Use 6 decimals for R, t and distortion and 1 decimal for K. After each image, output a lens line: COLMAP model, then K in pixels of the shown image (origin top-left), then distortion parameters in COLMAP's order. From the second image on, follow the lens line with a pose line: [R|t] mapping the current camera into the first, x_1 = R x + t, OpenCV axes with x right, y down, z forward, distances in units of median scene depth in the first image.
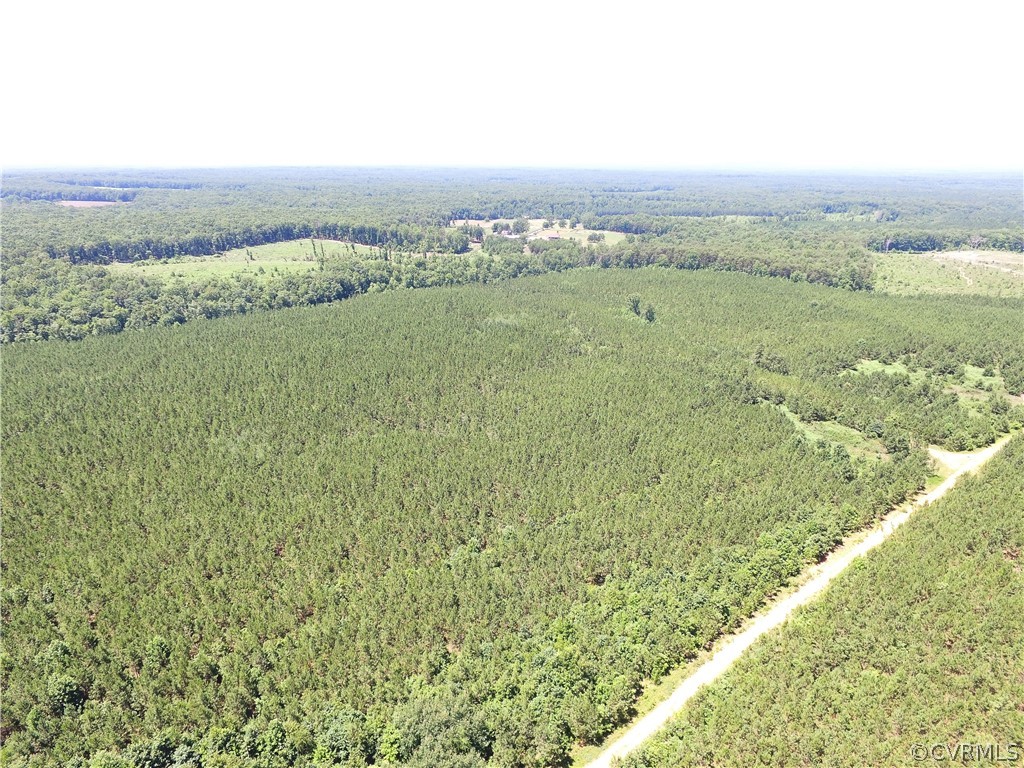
lens RADIAL K [[593.4, 0, 513.6], [0, 593.4, 385.6], [0, 0, 1]] dist [-0.014112, 0.015345]
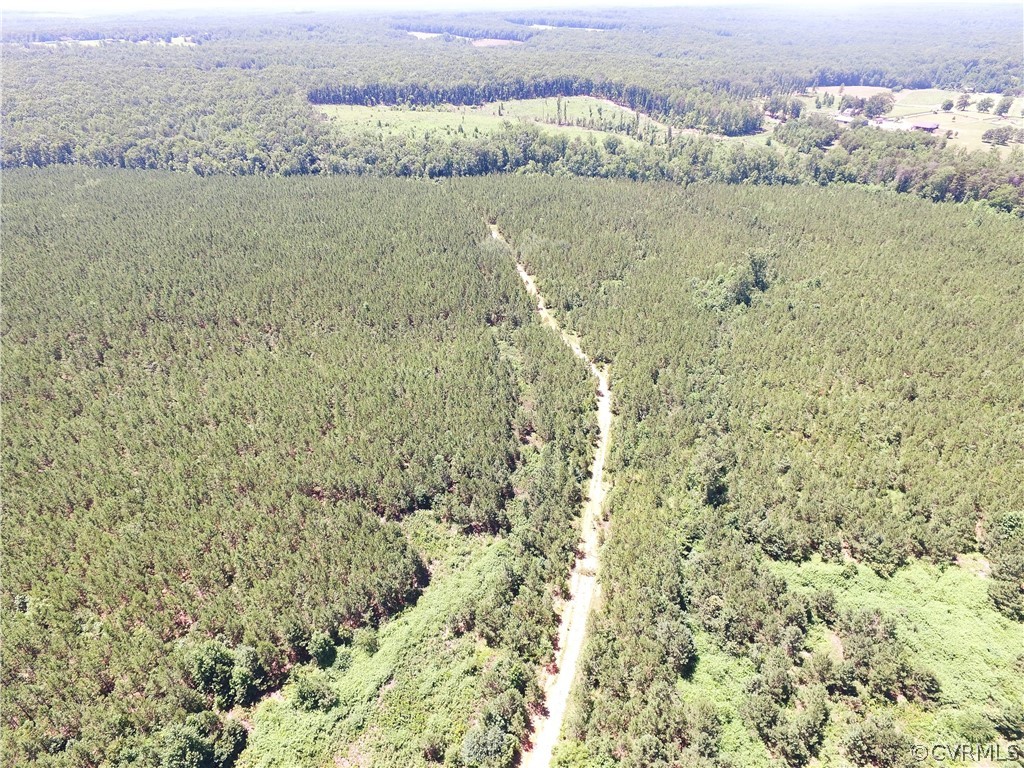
lens RADIAL K [[593.4, 0, 512.1], [0, 593.4, 380.9], [0, 0, 1]] dist [-0.014112, 0.015345]
pose [[0.721224, 0.368325, -0.586663, 0.265475], [-0.234544, 0.926741, 0.293497, -0.094383], [0.651787, -0.074079, 0.754776, 0.248060]]
